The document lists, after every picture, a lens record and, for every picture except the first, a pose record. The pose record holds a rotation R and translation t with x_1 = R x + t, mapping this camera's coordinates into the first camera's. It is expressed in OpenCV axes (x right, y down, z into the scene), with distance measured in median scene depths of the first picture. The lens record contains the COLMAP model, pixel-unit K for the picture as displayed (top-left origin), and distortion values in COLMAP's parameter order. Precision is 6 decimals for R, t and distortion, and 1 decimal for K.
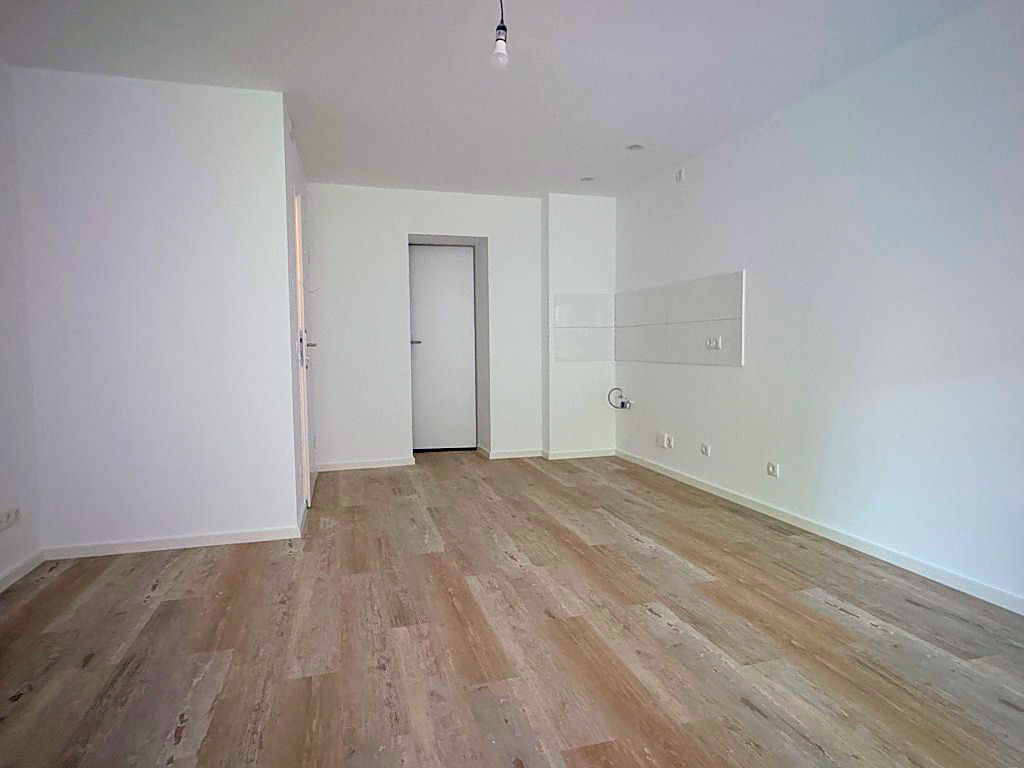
lens RADIAL K [[599.1, 0, 512.1], [0, 599.1, 383.9], [0, 0, 1]] dist [-0.002748, -0.000031]
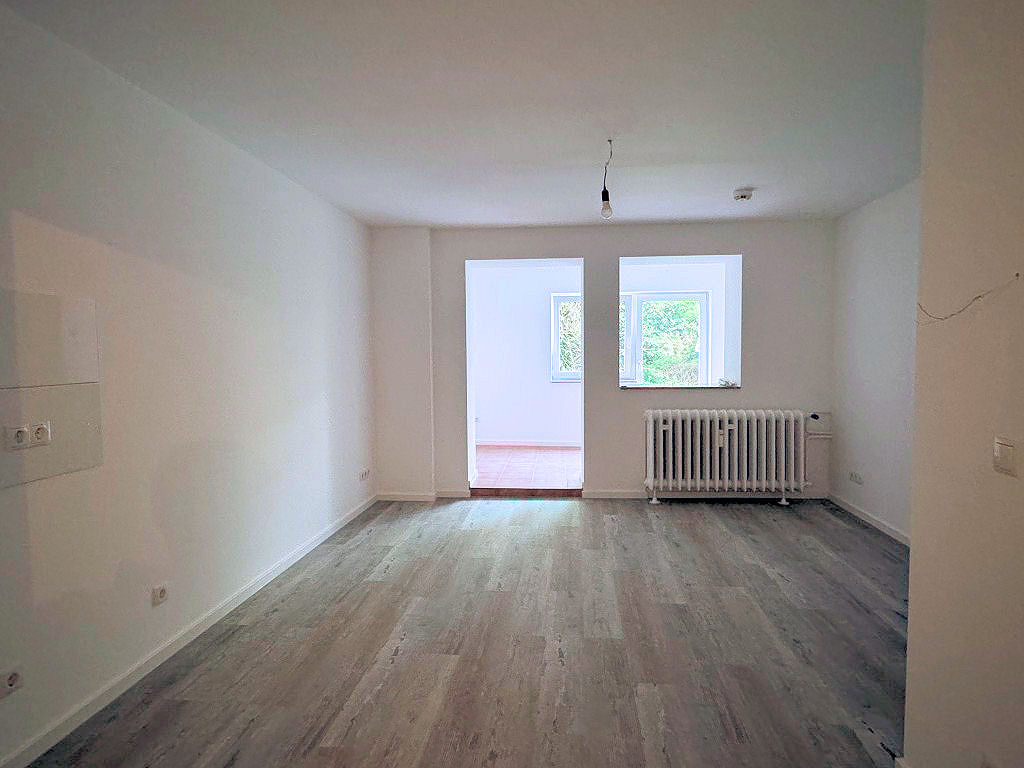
lens RADIAL K [[599.1, 0, 512.6], [0, 599.1, 381.9], [0, 0, 1]] dist [-0.002748, -0.000031]
pose [[-0.927051, 0.000622, 0.374935, -0.287838], [0.042900, 0.993607, 0.104425, -0.217589], [-0.372473, 0.112892, -0.921151, 1.969168]]
